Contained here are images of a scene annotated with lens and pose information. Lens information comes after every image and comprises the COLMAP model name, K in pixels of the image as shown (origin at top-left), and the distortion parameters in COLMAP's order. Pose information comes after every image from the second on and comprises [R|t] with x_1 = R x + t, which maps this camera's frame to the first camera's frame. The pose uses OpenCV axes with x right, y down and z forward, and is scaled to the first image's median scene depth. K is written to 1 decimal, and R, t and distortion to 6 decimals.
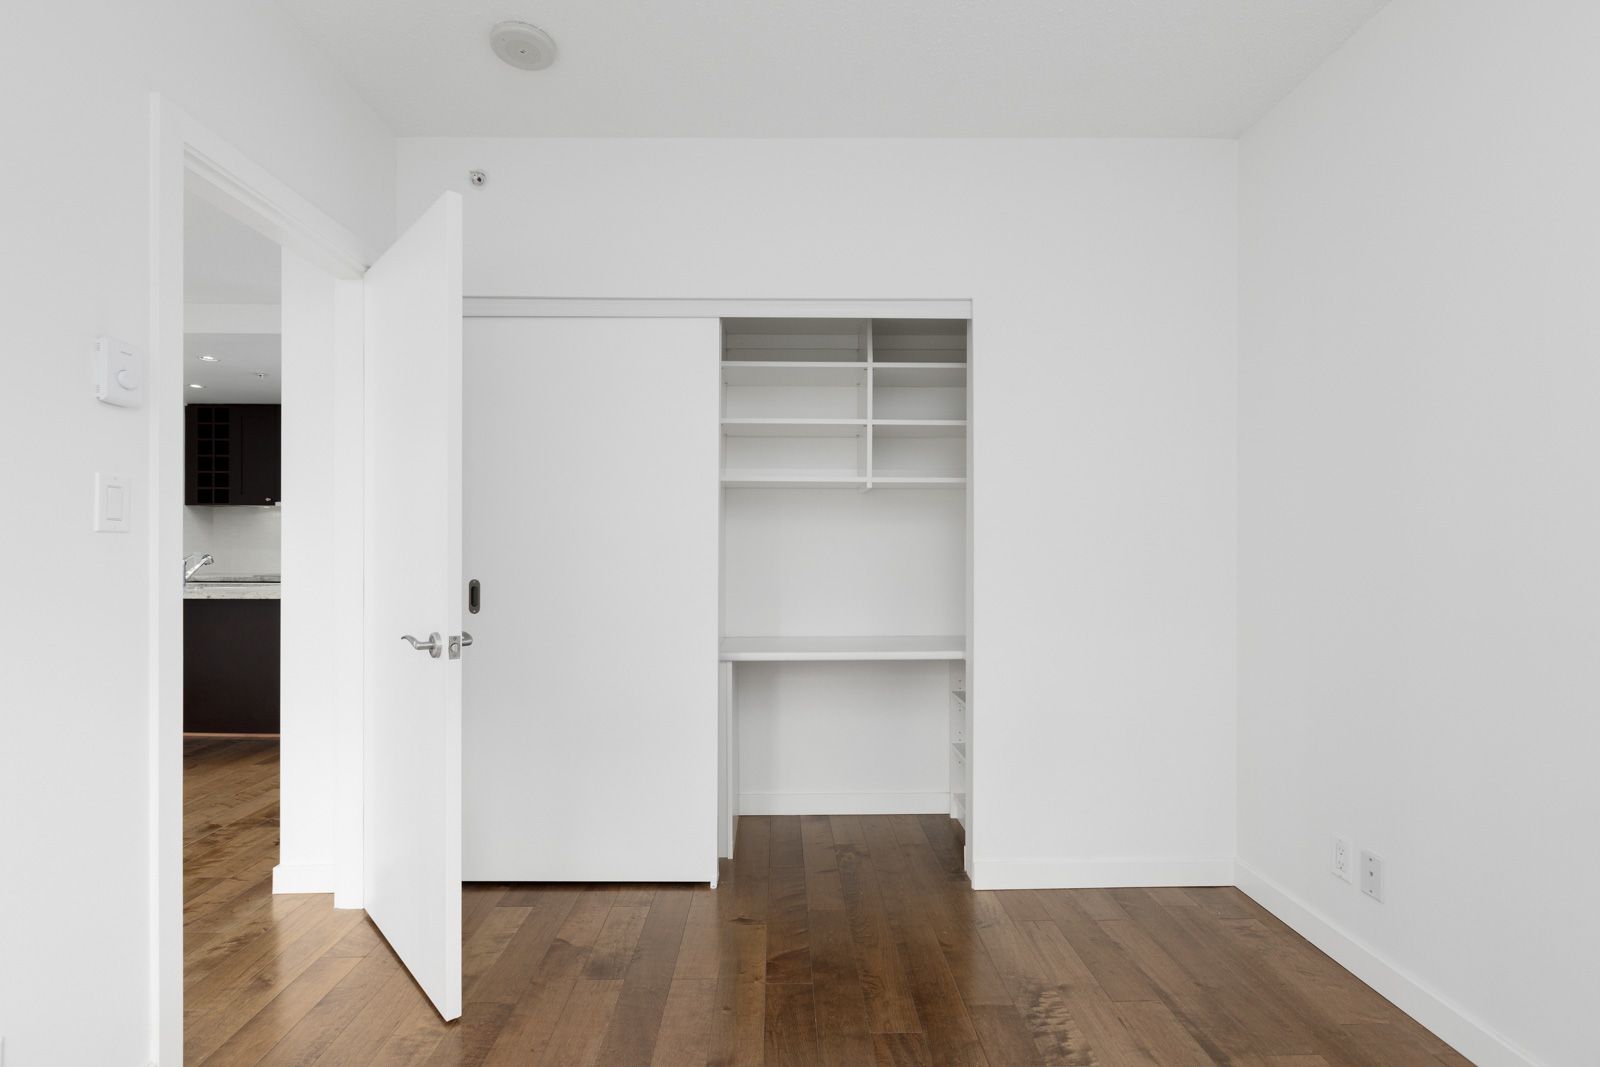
lens RADIAL K [[726.7, 0, 792.5], [0, 726.7, 543.7], [0, 0, 1]] dist [0.002384, -0.000299]
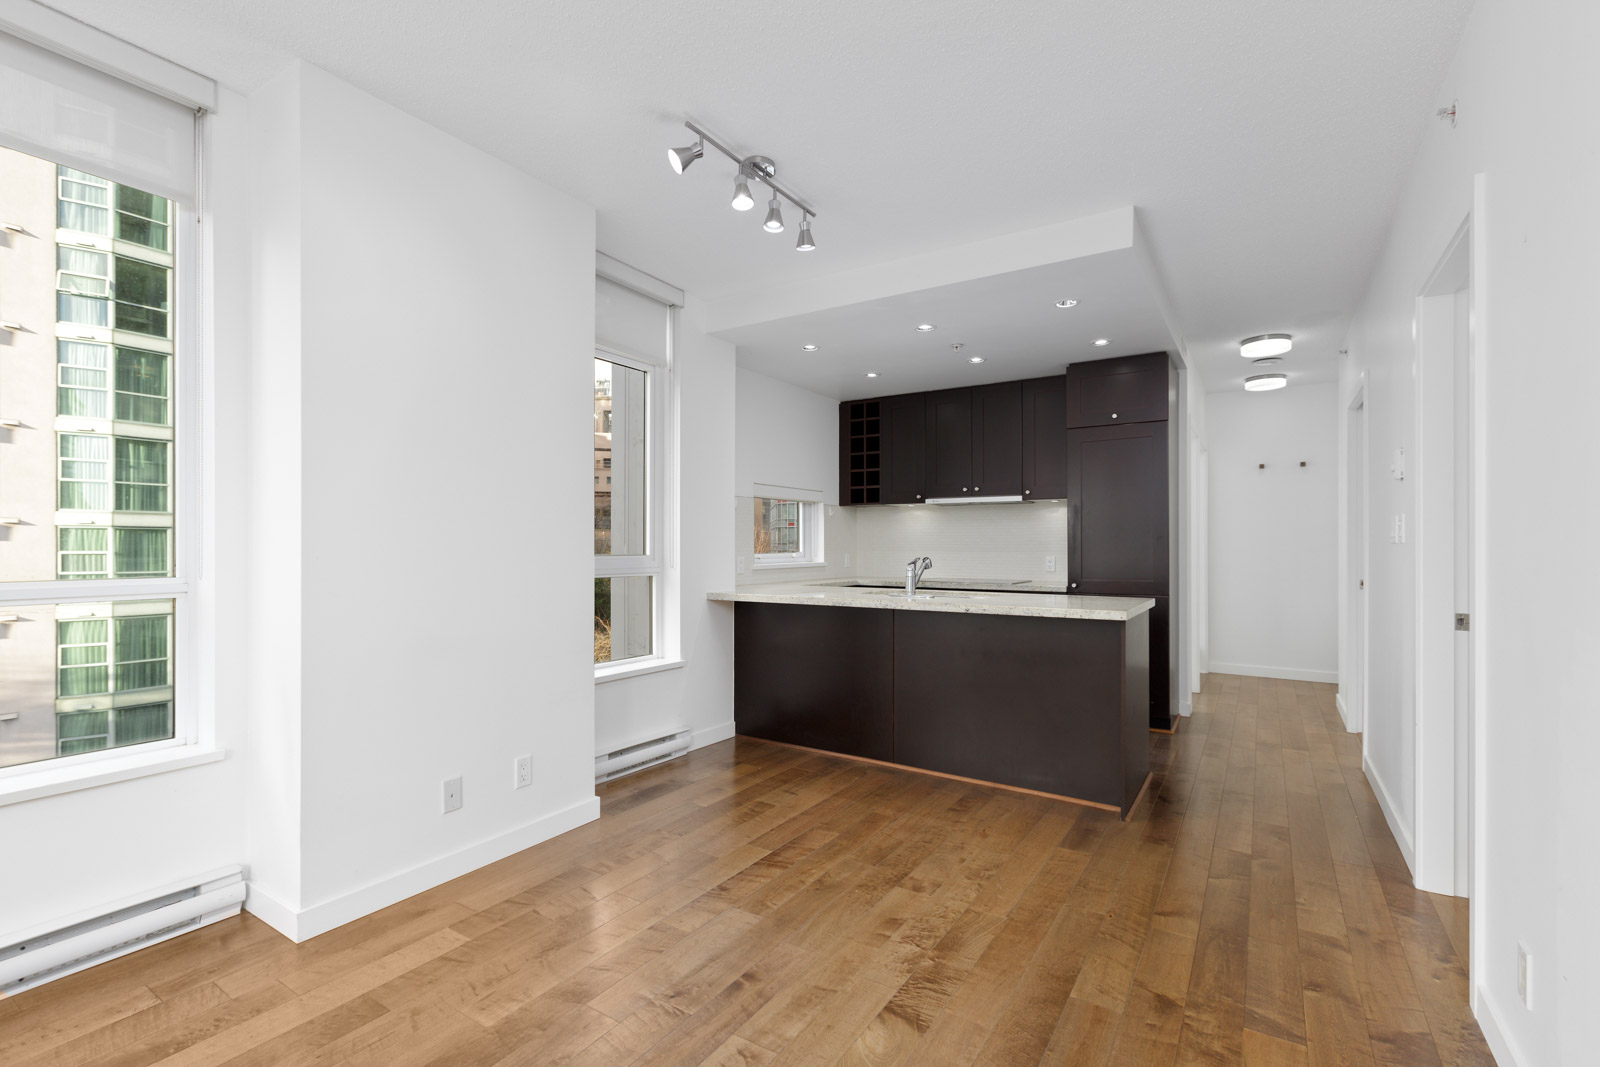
lens RADIAL K [[726.7, 0, 792.5], [0, 726.7, 543.7], [0, 0, 1]] dist [0.002384, -0.000299]
pose [[0.833600, -0.004324, -0.552351, -0.349075], [0.001344, 0.999982, -0.005799, 0.003336], [0.552366, 0.004091, 0.833592, 0.153302]]
